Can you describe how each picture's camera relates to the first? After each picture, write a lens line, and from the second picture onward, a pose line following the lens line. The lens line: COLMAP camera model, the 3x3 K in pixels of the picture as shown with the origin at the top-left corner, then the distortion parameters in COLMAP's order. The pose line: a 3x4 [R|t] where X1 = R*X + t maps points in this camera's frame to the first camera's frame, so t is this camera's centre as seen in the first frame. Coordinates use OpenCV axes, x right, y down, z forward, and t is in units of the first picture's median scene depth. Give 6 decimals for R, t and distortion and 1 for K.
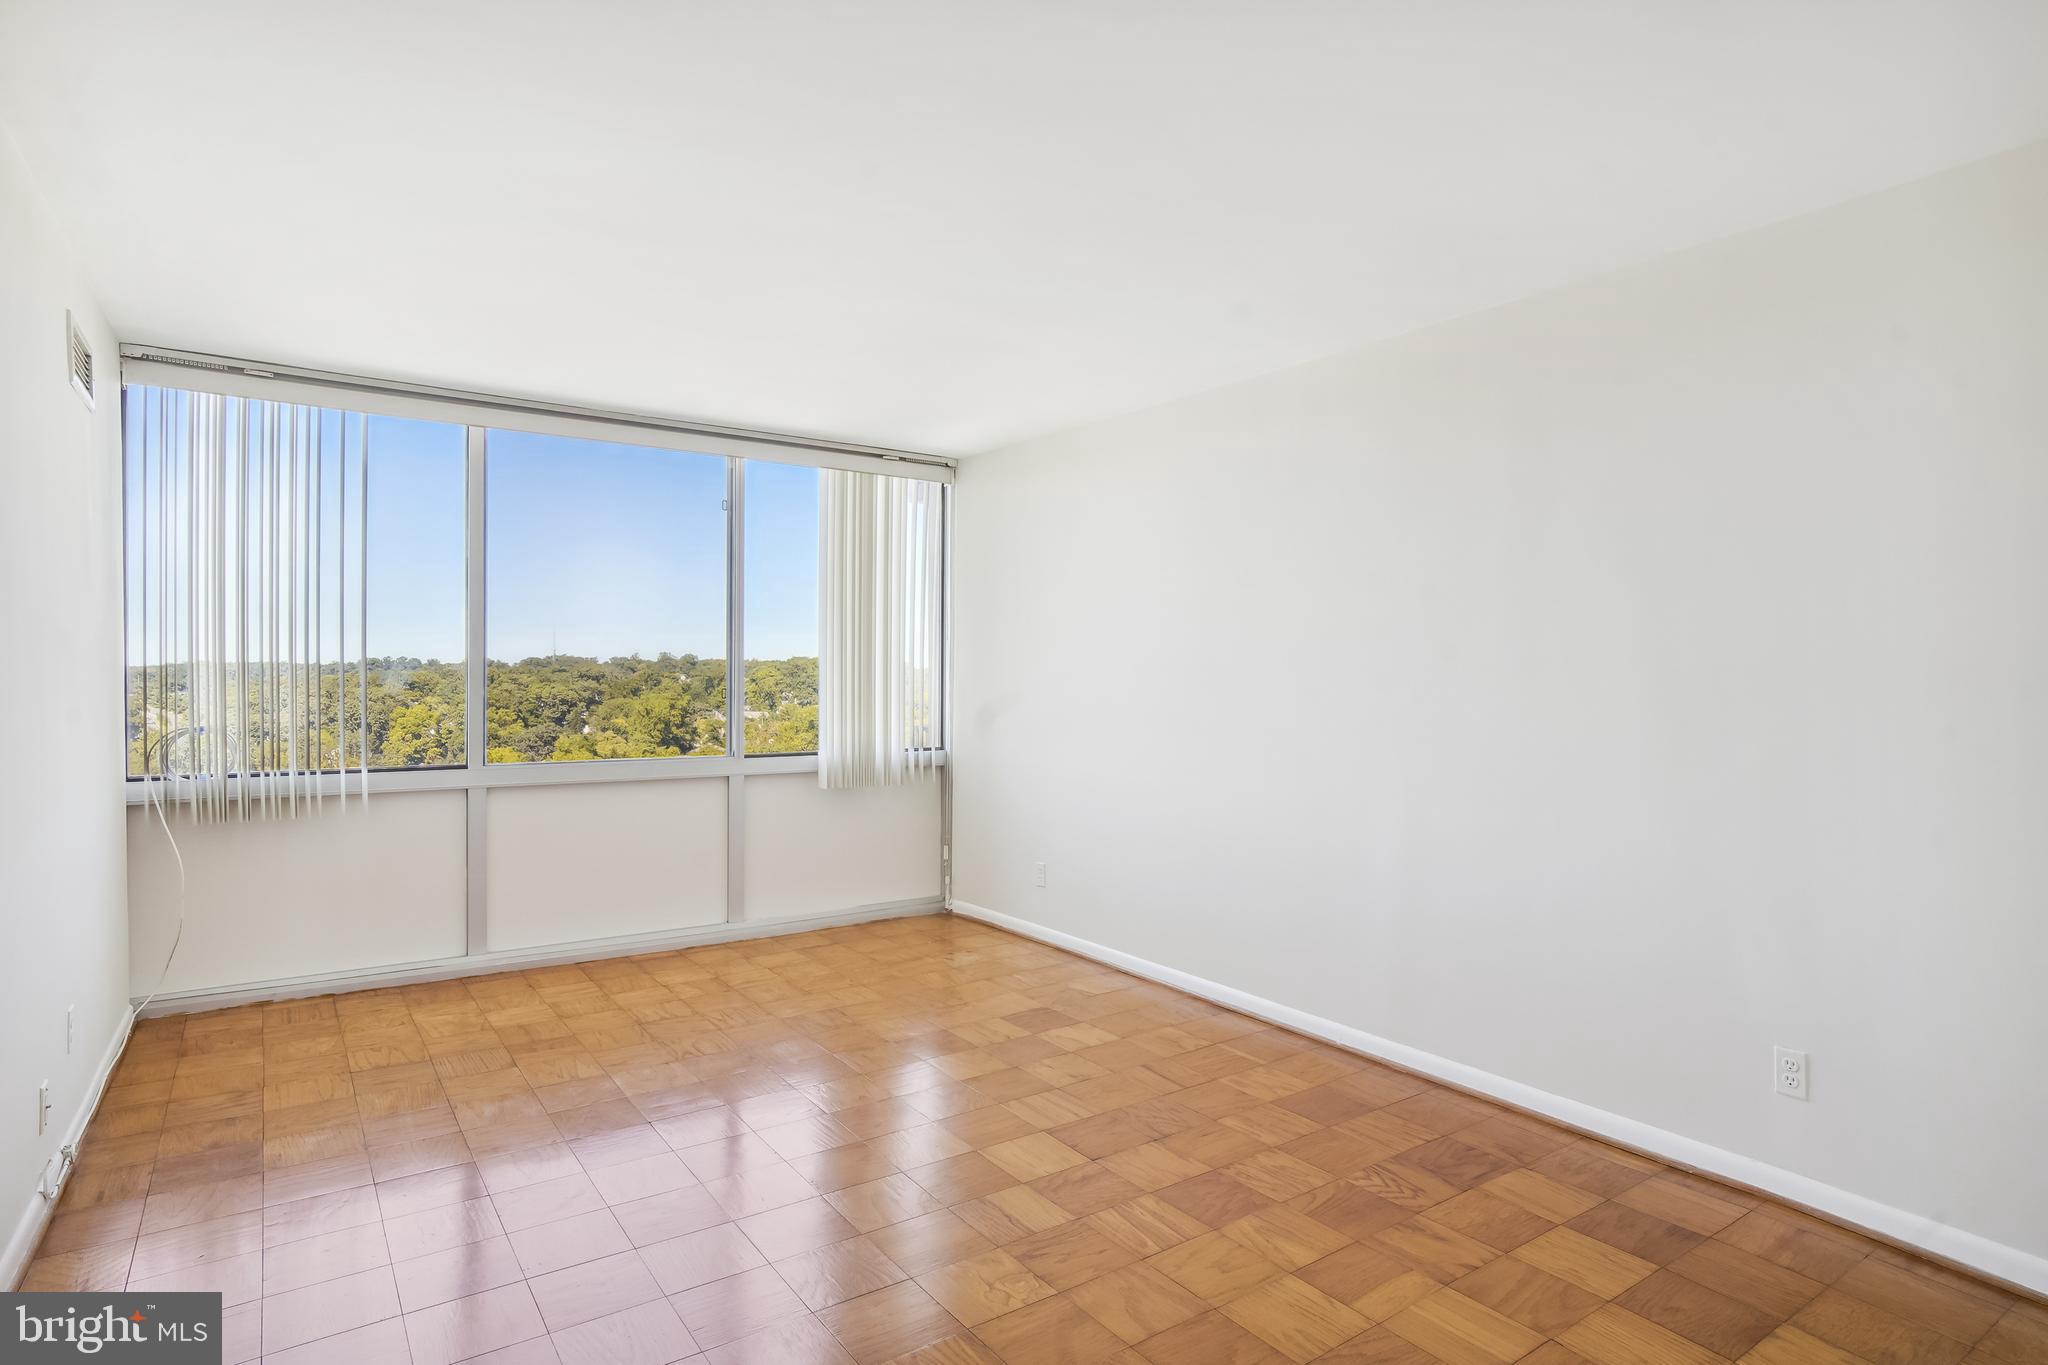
lens RADIAL K [[1110.0, 0, 1011.7], [0, 1110.0, 682.8], [0, 0, 1]] dist [-0.006085, 0.002055]
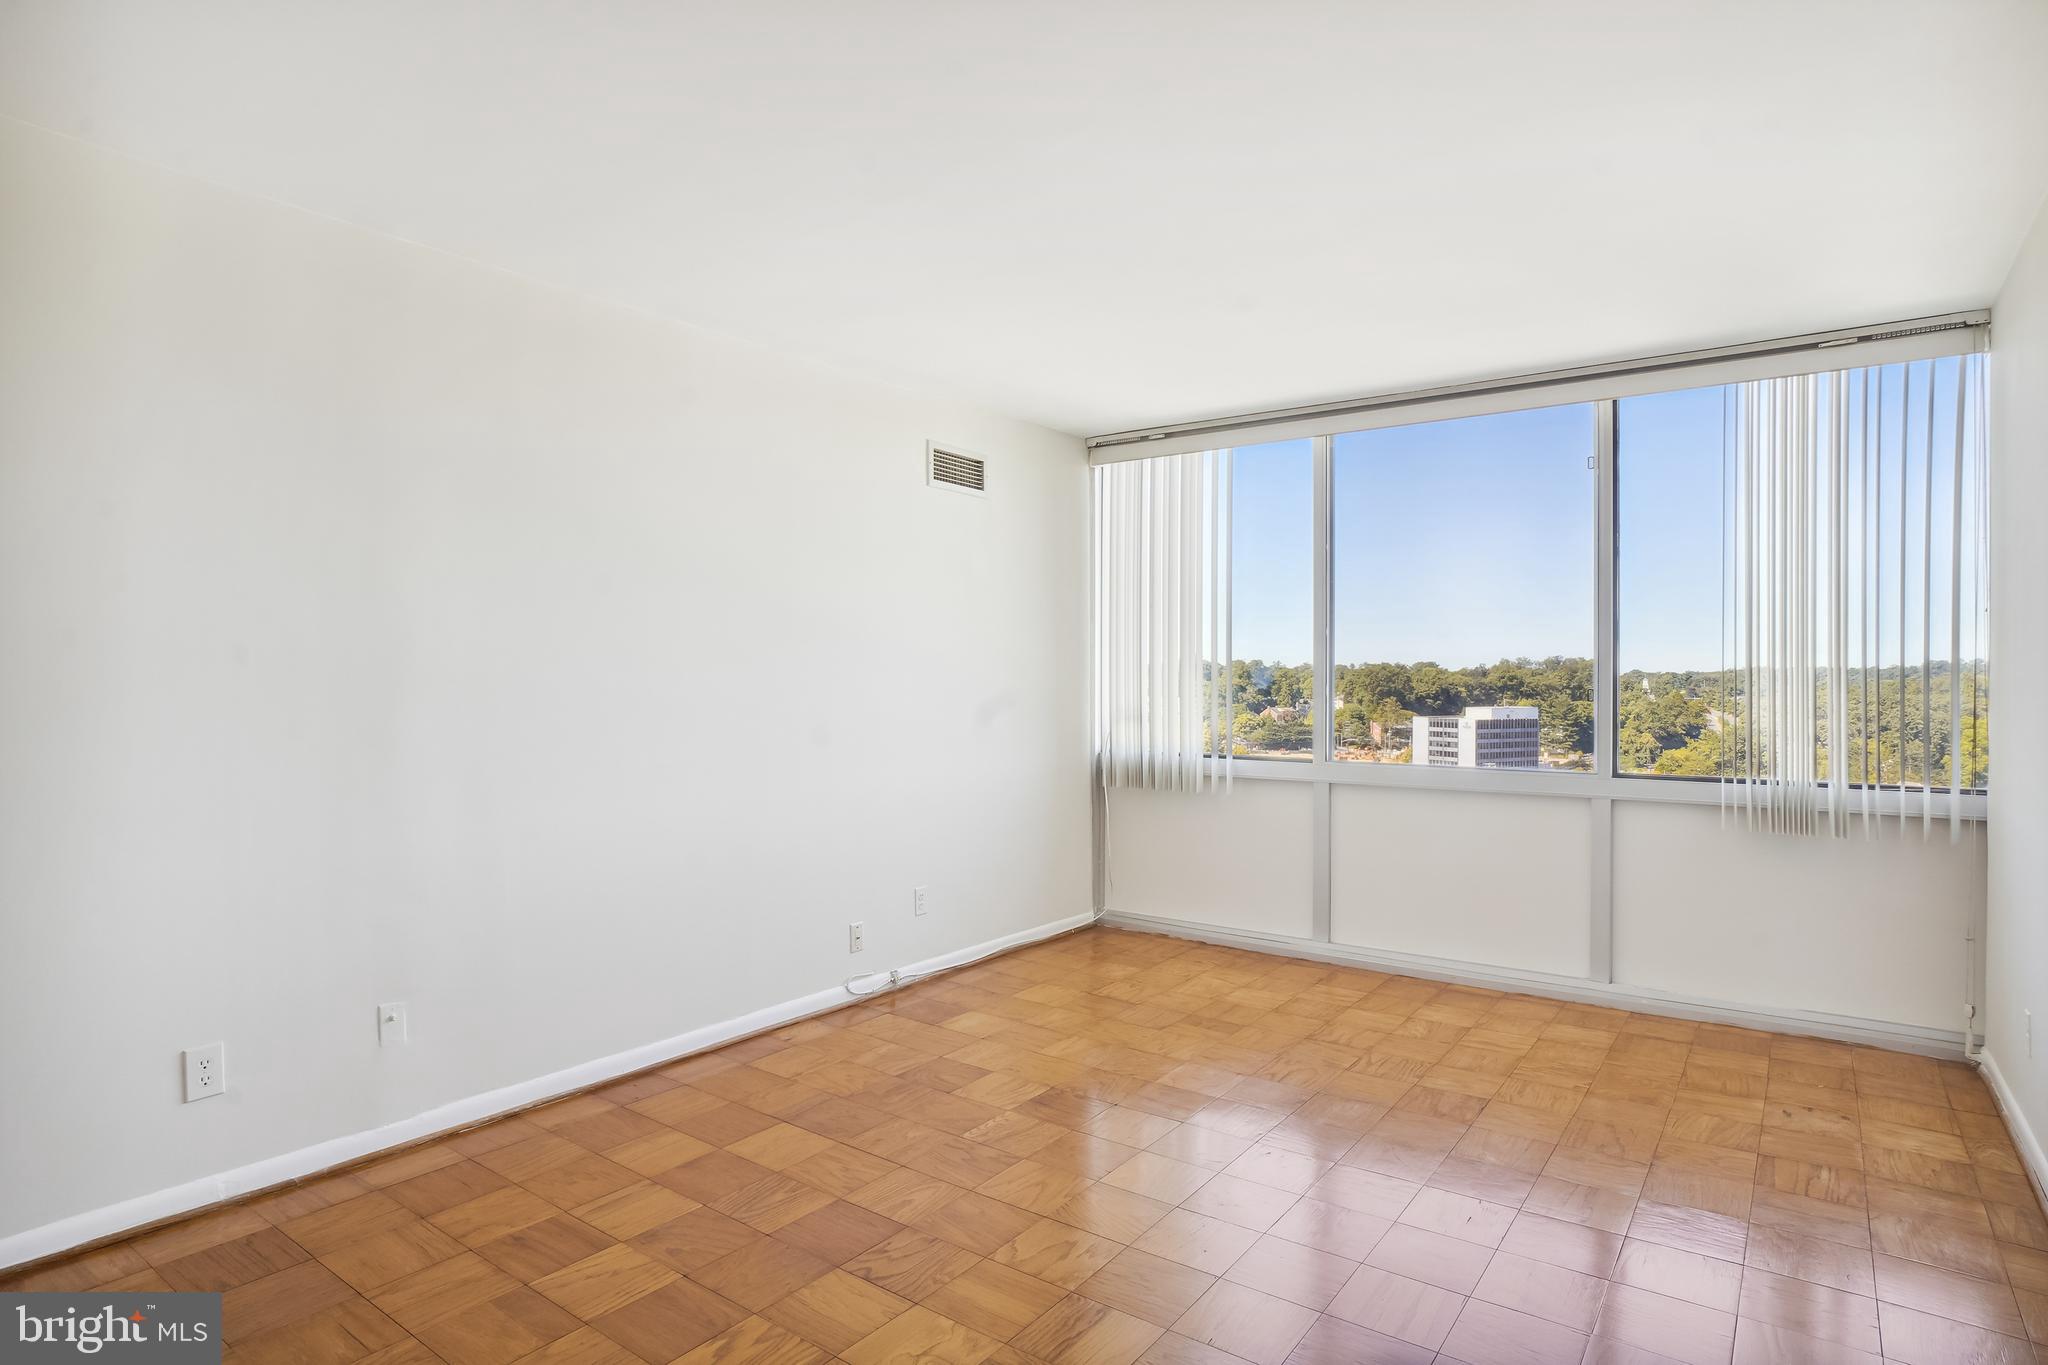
lens RADIAL K [[1110.0, 0, 1017.9], [0, 1110.0, 681.4], [0, 0, 1]] dist [-0.006085, 0.002055]
pose [[0.331984, -0.000037, -0.943285, 0.422102], [-0.005634, 0.999982, -0.002022, 0.003337], [0.943268, 0.005986, 0.331978, 0.389290]]
